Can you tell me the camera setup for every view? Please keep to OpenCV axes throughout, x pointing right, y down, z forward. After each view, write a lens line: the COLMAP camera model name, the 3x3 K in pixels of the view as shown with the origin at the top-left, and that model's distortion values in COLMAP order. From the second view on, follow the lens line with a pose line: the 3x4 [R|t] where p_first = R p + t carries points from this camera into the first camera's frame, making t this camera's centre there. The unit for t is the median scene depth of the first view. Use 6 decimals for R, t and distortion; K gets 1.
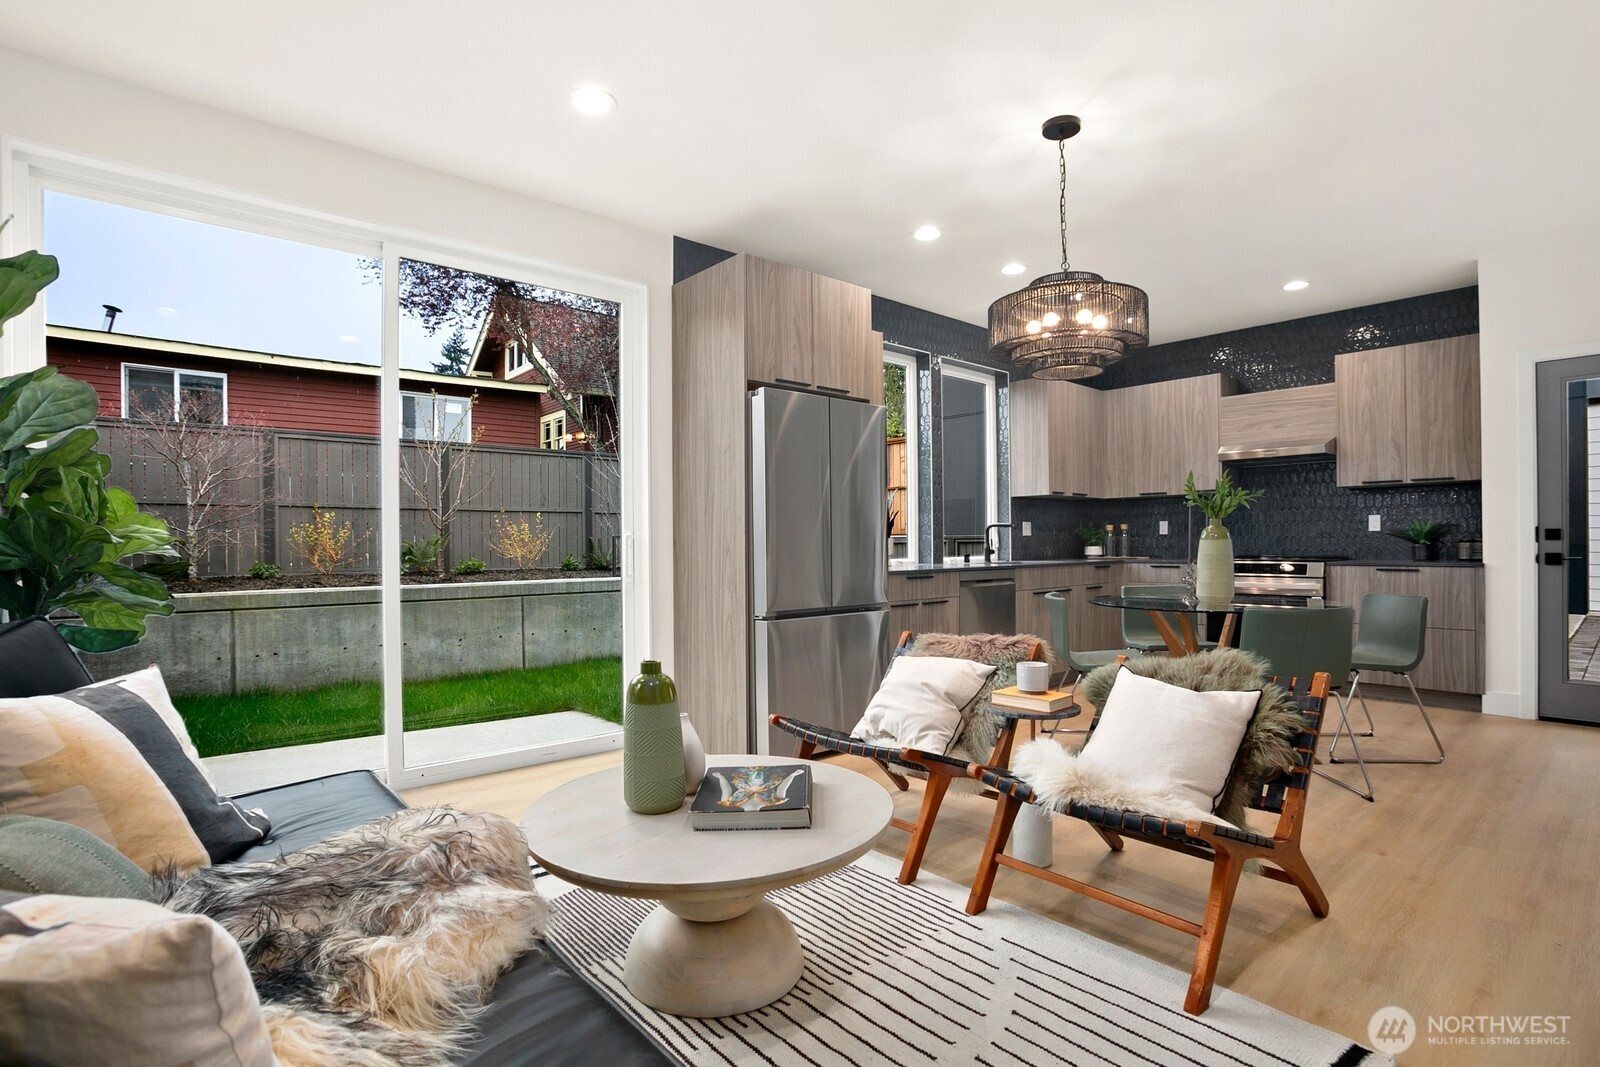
lens RADIAL K [[770.9, 0, 807.6], [0, 770.9, 545.5], [0, 0, 1]] dist [-0.028971, 0.005216]
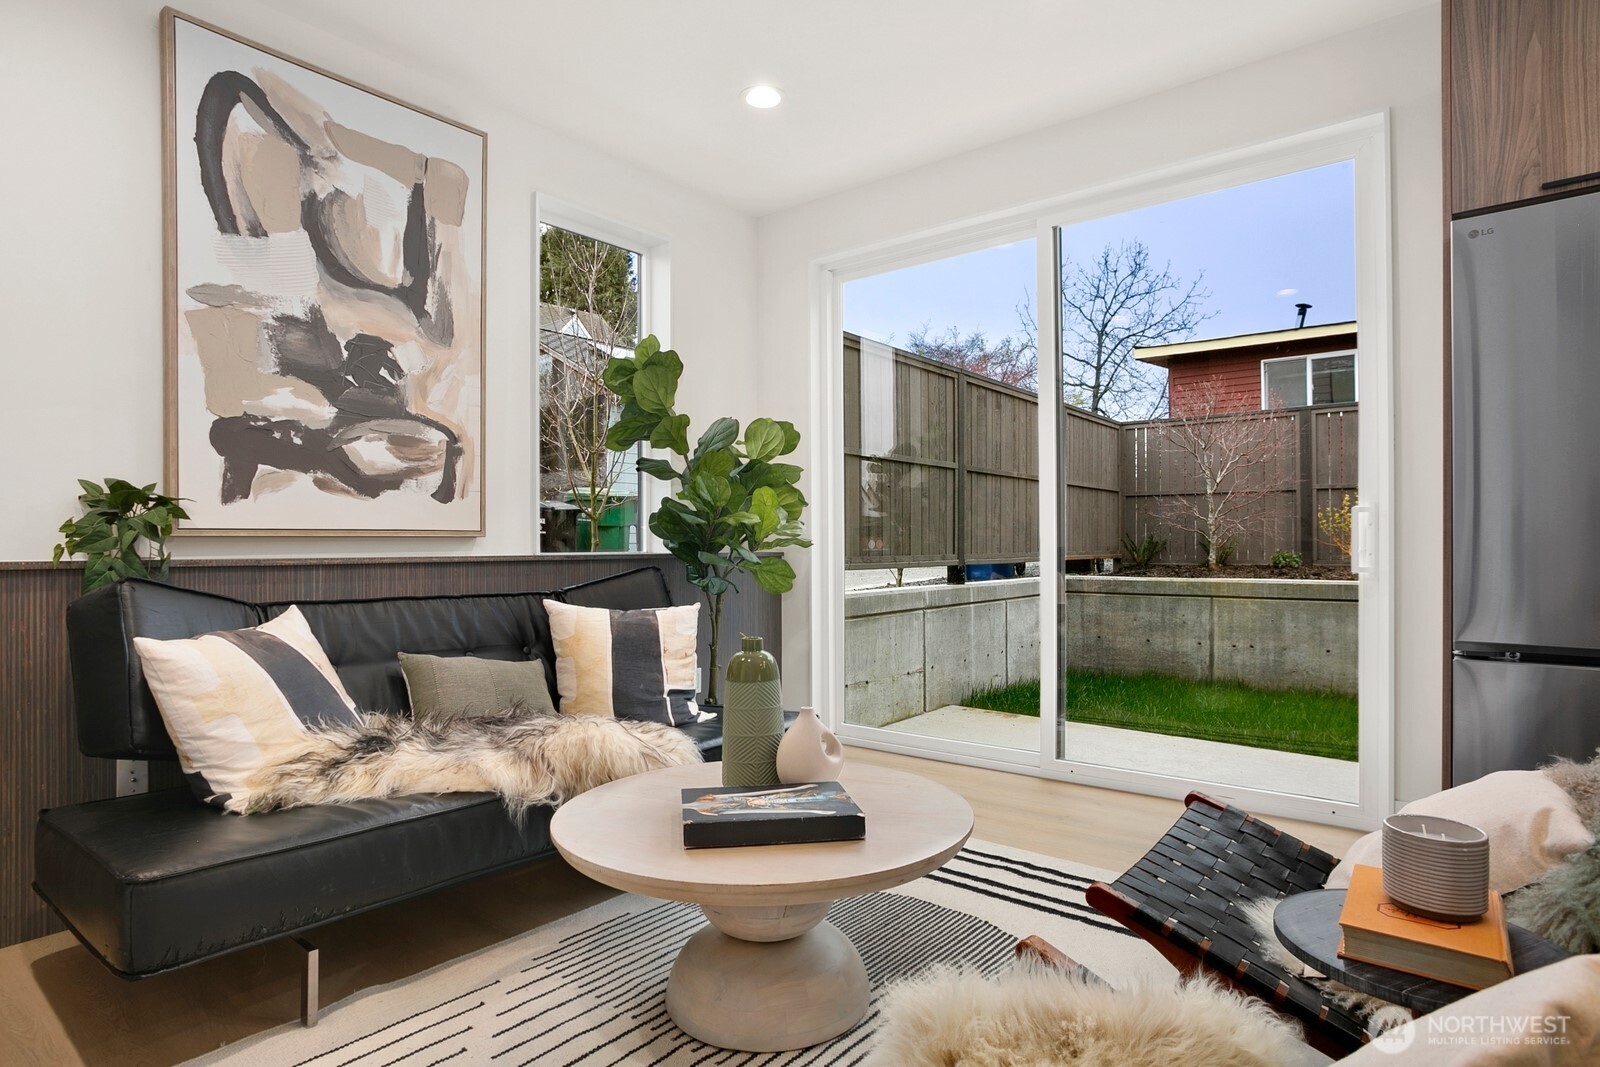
lens RADIAL K [[869.6, 0, 805.9], [0, 869.6, 535.7], [0, 0, 1]] dist [-0.007988, -0.000844]
pose [[0.164346, -0.005790, -0.986386, 0.280008], [0.003960, 0.999979, -0.005210, 0.008377], [0.986395, -0.003050, 0.164365, 0.281415]]
